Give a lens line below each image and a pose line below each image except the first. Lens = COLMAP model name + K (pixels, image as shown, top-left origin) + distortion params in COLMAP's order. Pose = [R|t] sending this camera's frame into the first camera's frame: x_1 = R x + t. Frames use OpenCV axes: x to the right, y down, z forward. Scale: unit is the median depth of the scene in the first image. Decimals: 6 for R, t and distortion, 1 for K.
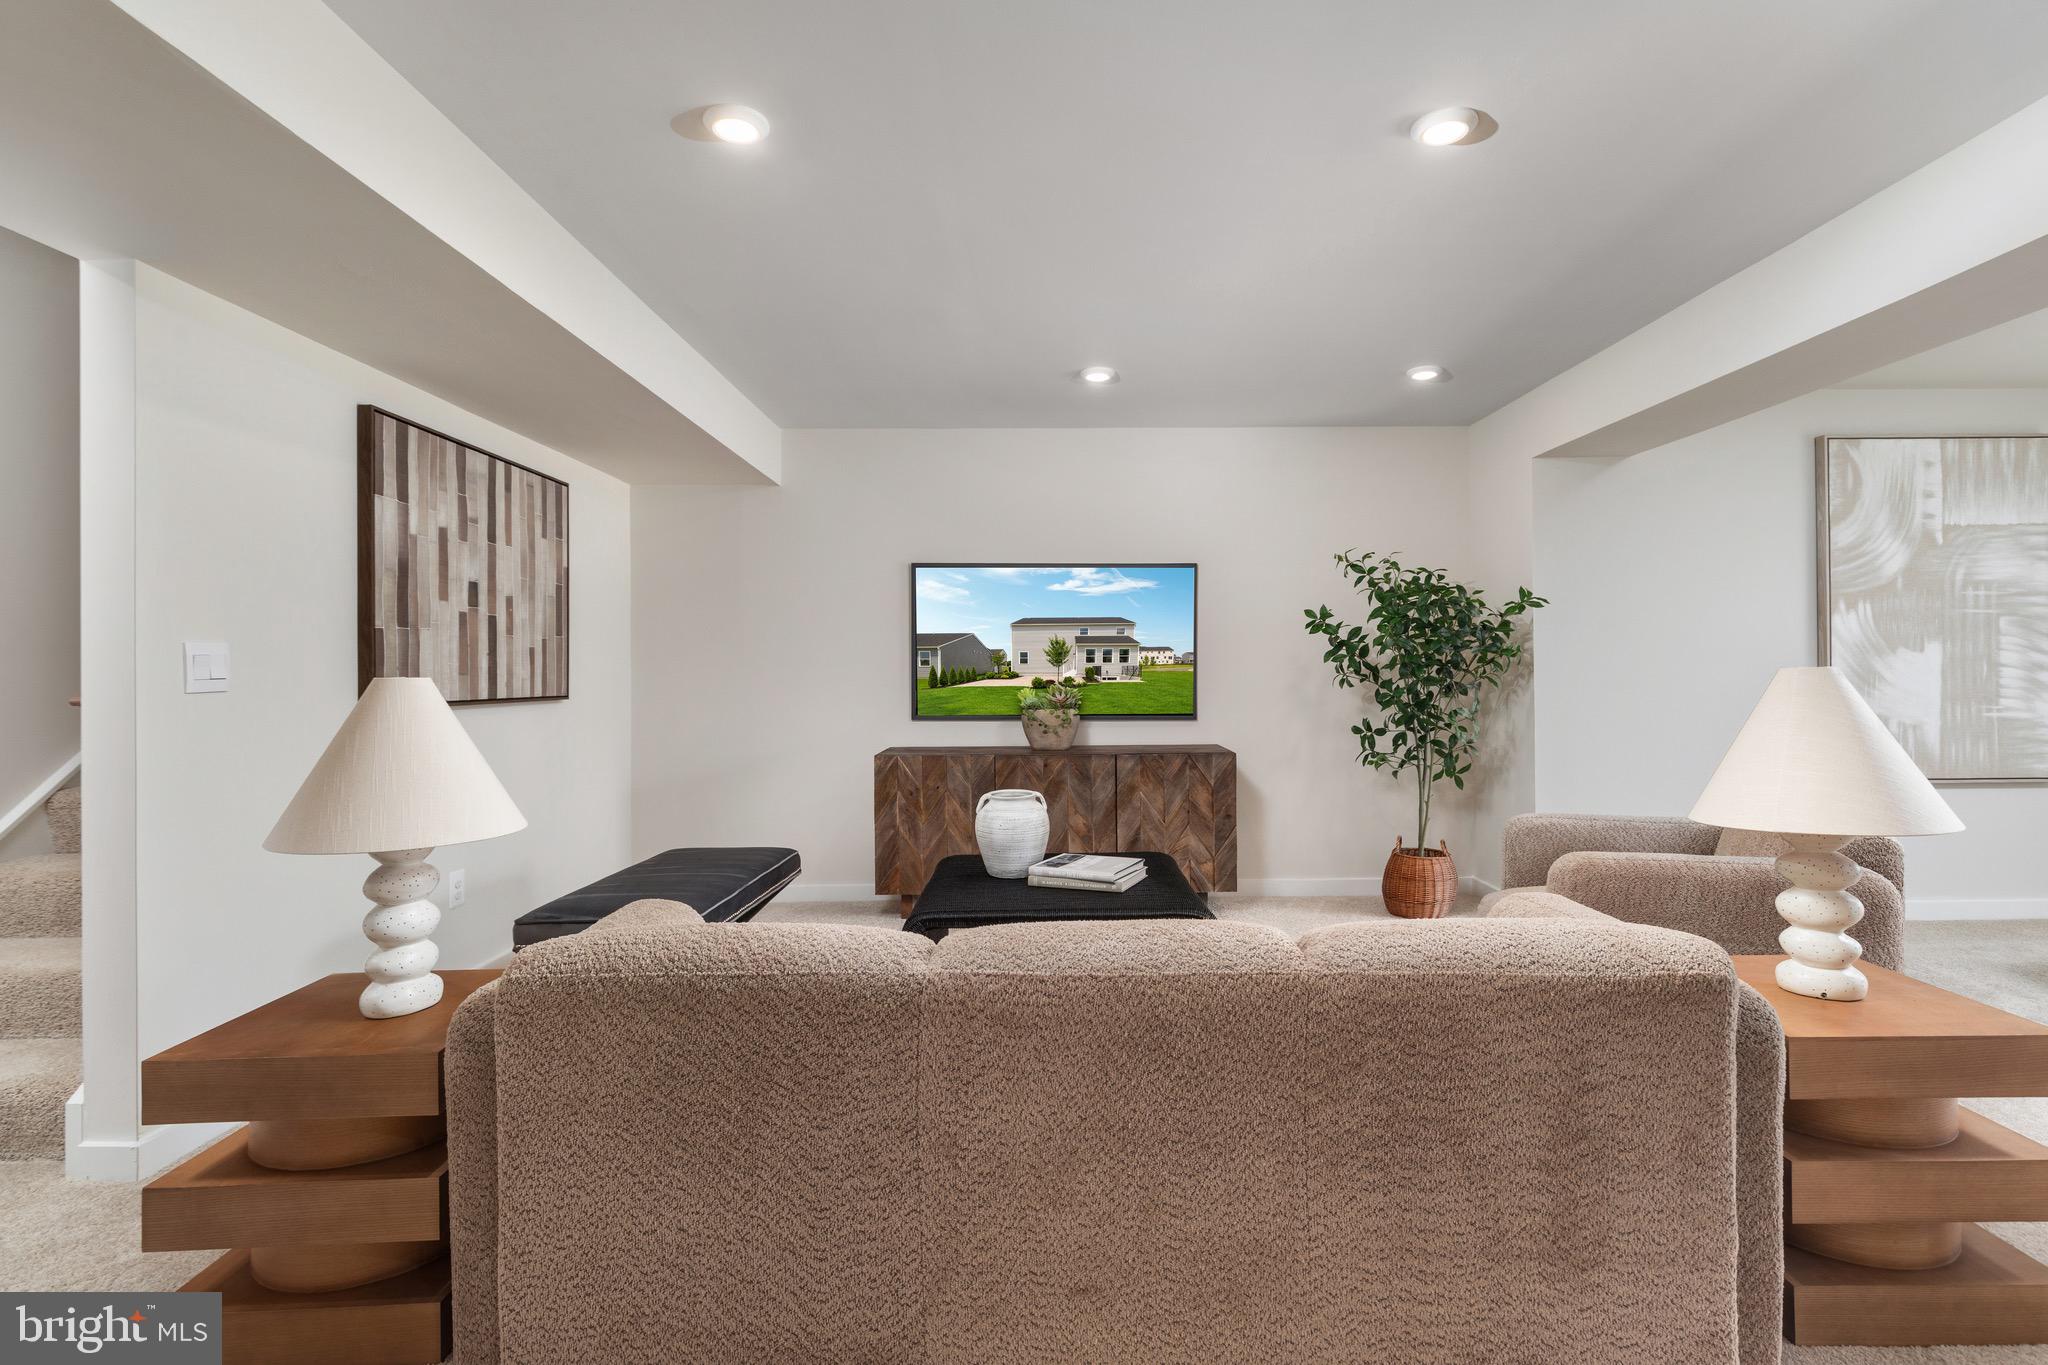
lens RADIAL K [[953.9, 0, 1023.5], [0, 953.9, 668.3], [0, 0, 1]] dist [-0.006009, 0.001294]
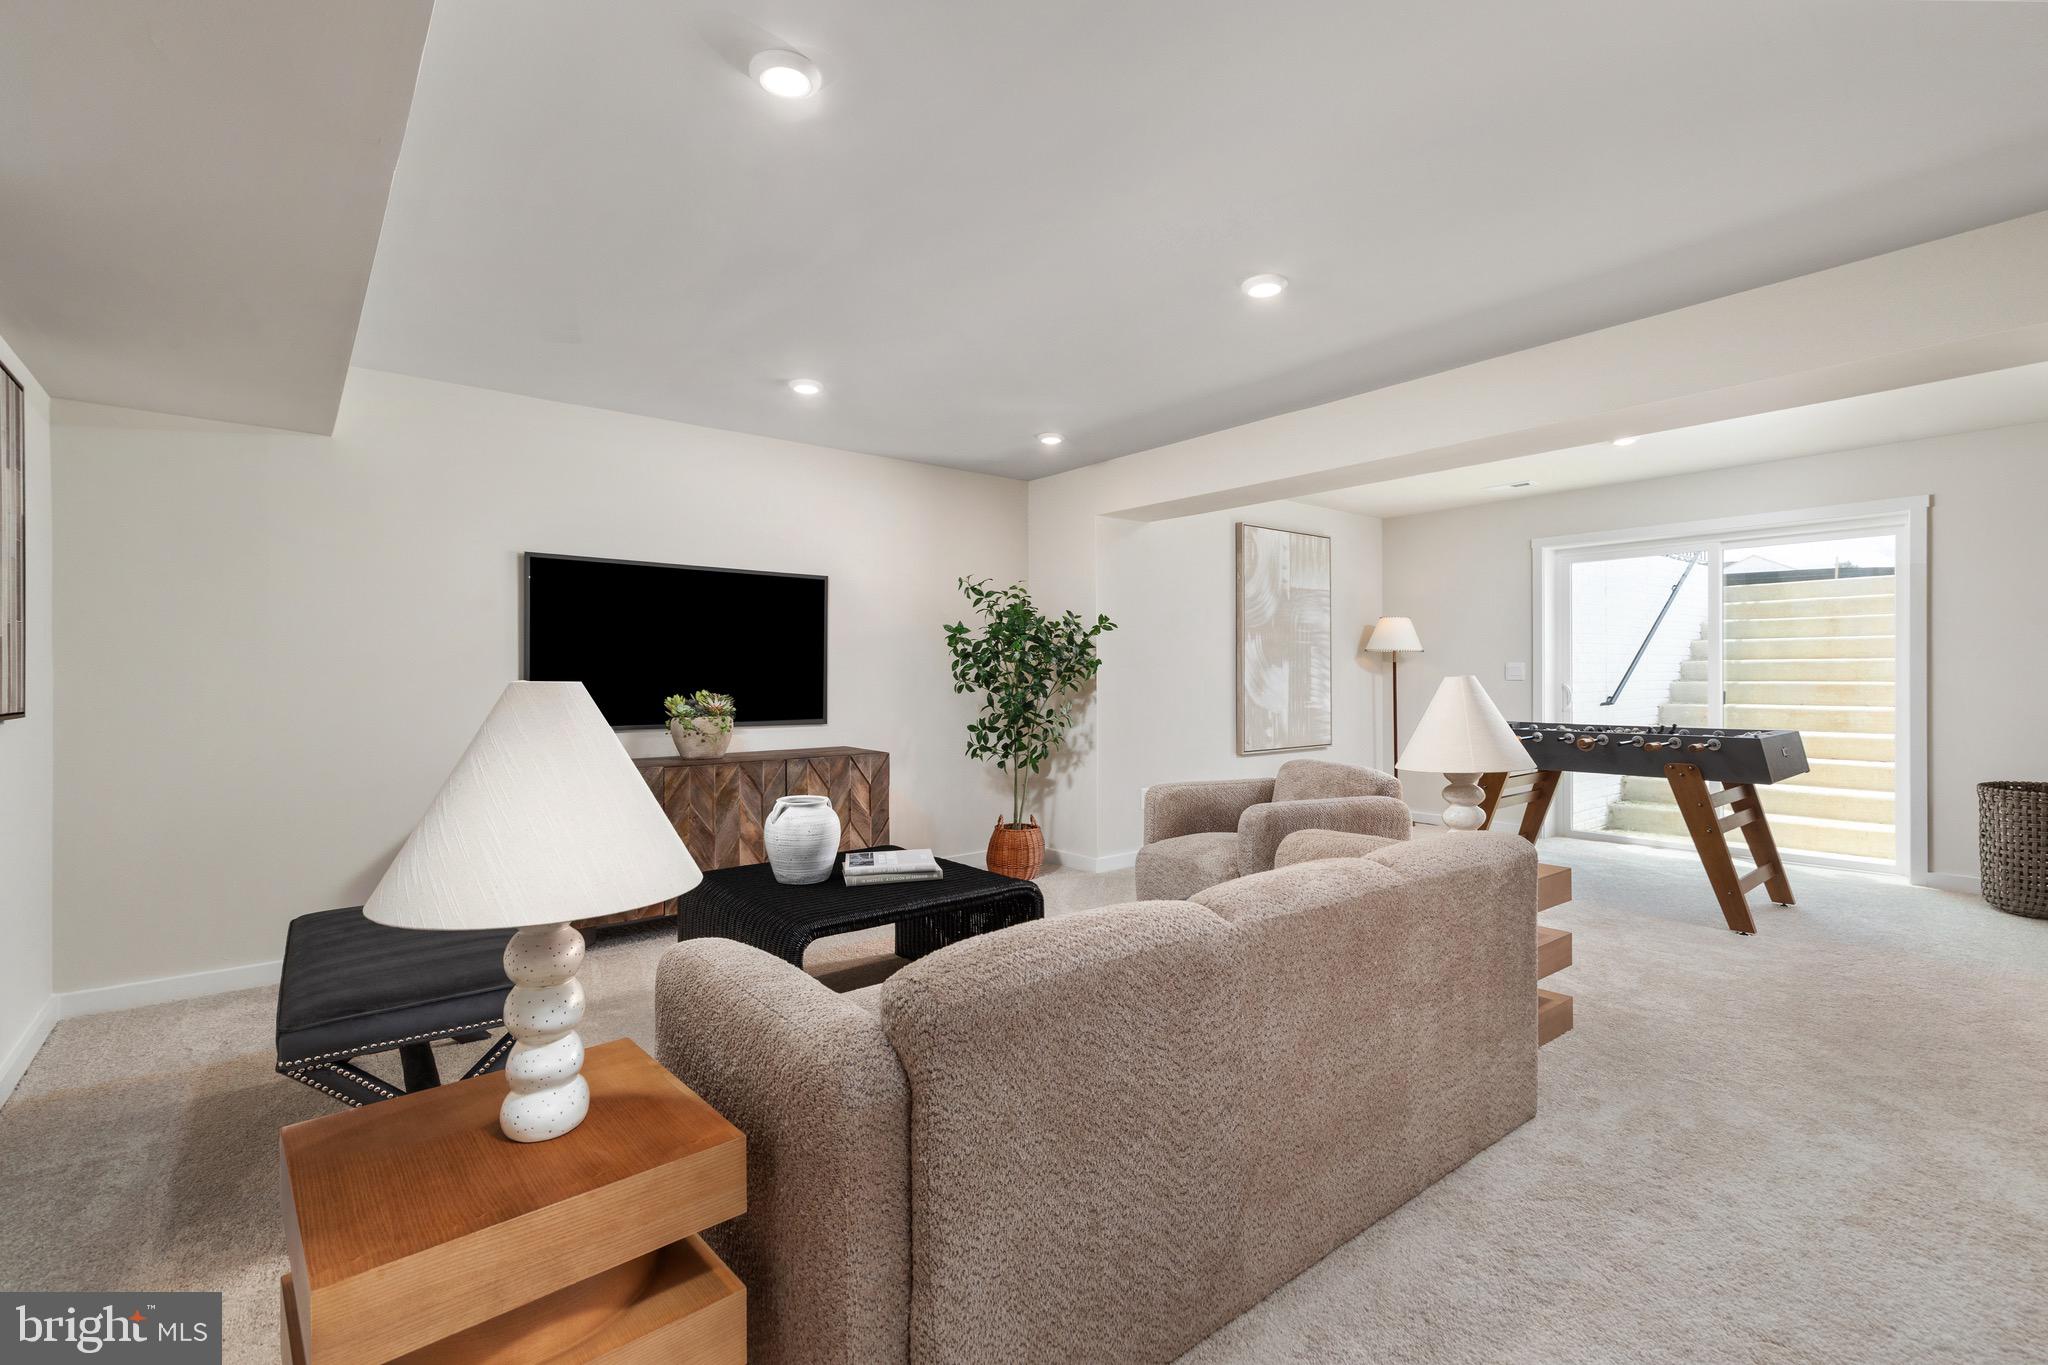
lens RADIAL K [[910.8, 0, 1013.6], [0, 910.8, 677.0], [0, 0, 1]] dist [0.001093, -0.000395]
pose [[0.789650, 0.004389, 0.613542, -0.325682], [-0.004662, 0.999988, -0.001153, 0.002433], [-0.613540, -0.001950, 0.789661, 0.083541]]
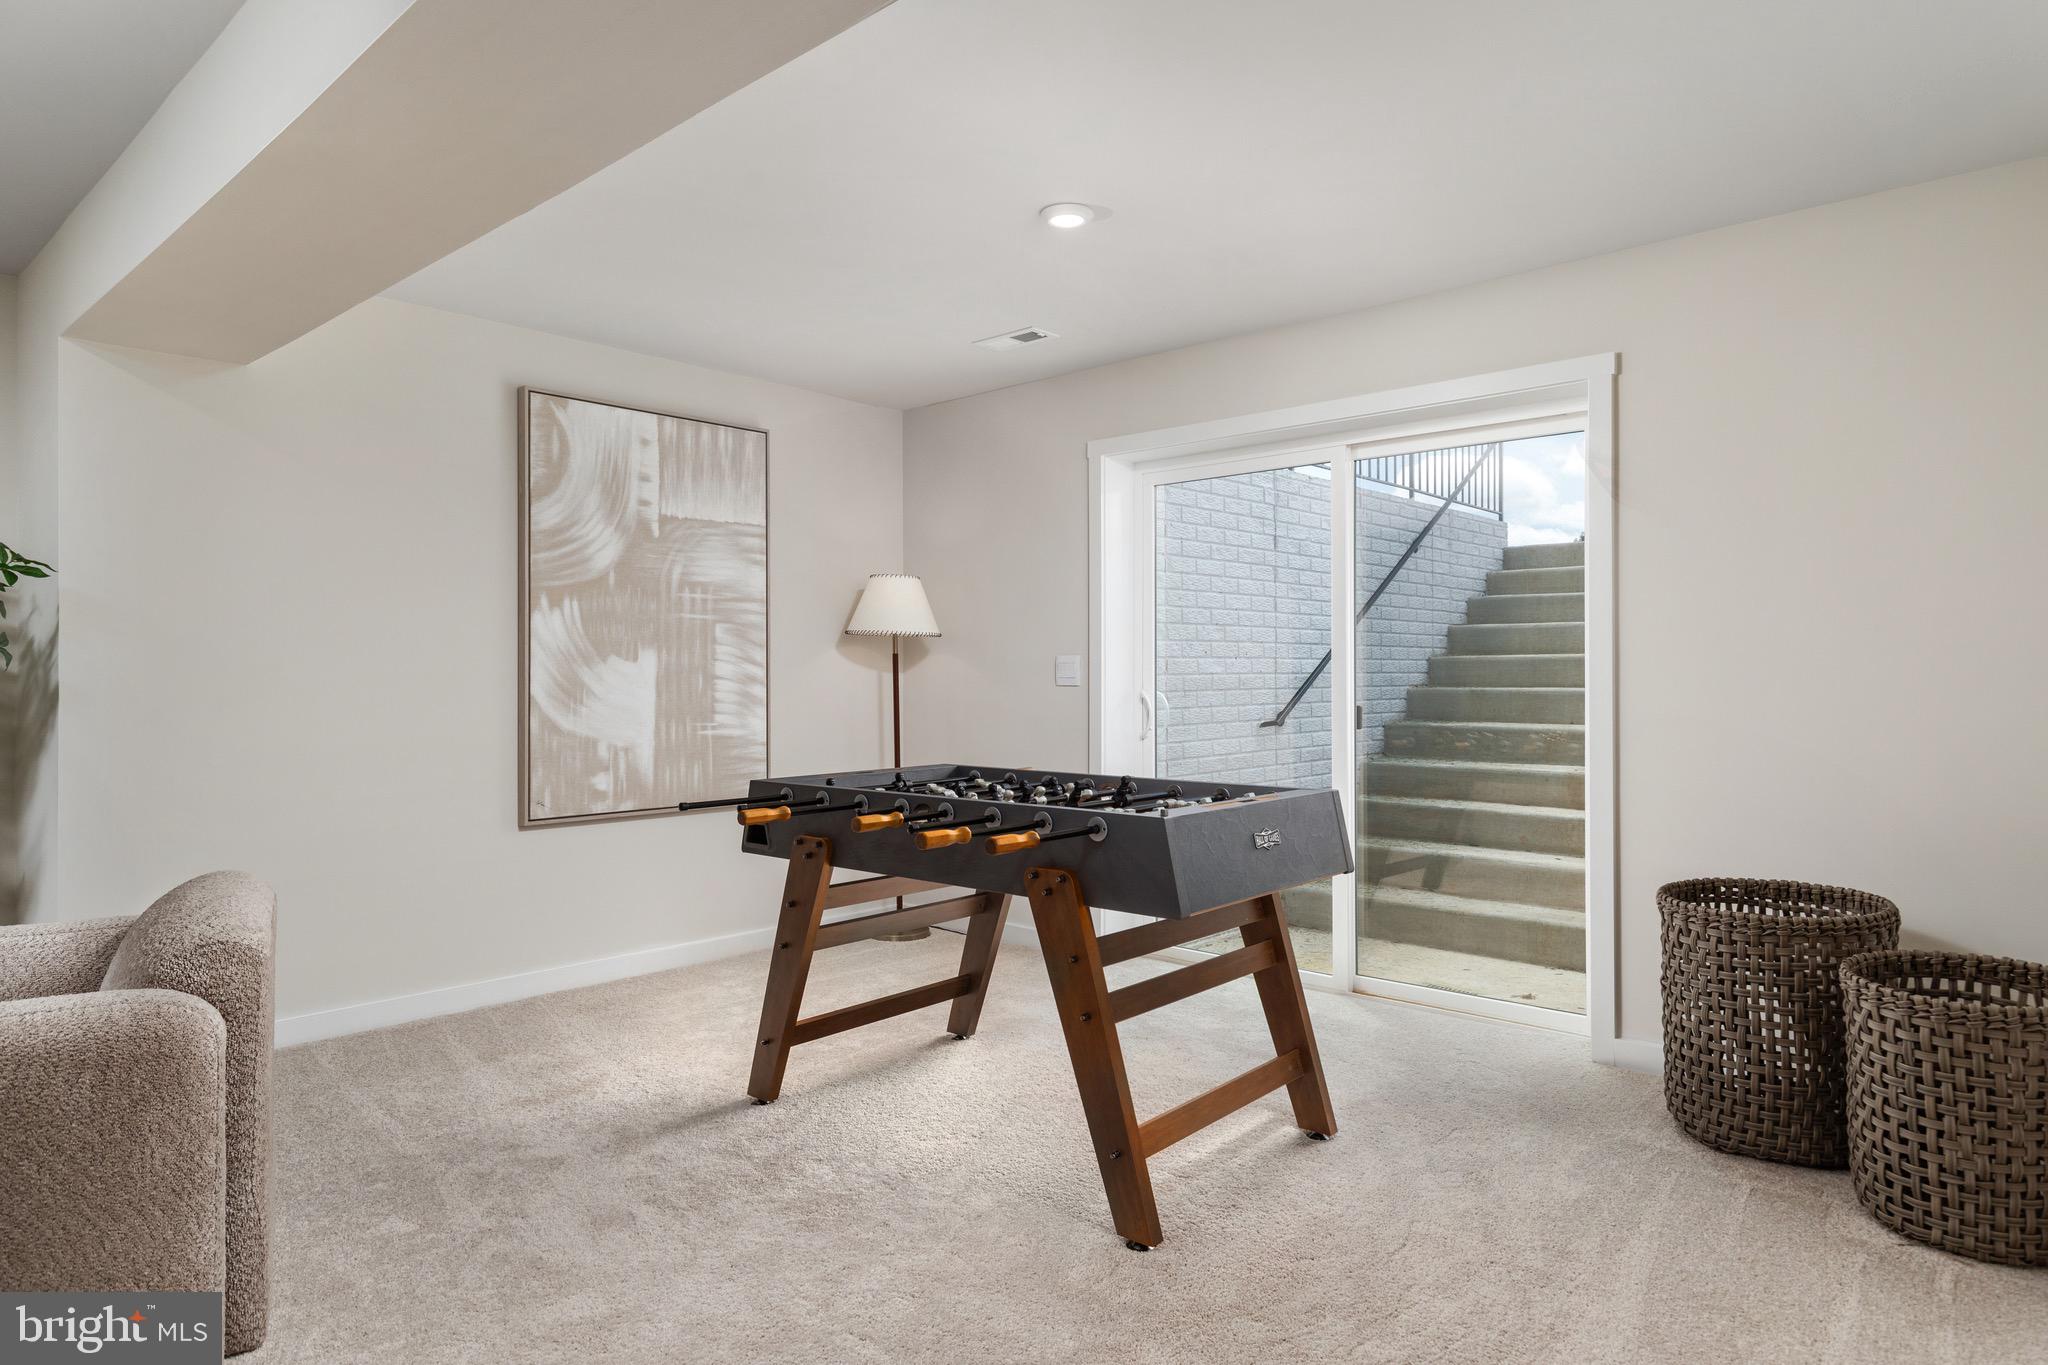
lens RADIAL K [[1198.5, 0, 1006.3], [0, 1198.5, 671.2], [0, 0, 1]] dist [0.009586, 0.000761]
pose [[0.687987, 0.009435, 0.725661, 0.394087], [-0.009962, 0.999944, -0.003557, -0.007769], [-0.725654, -0.004782, 0.688043, 0.018418]]
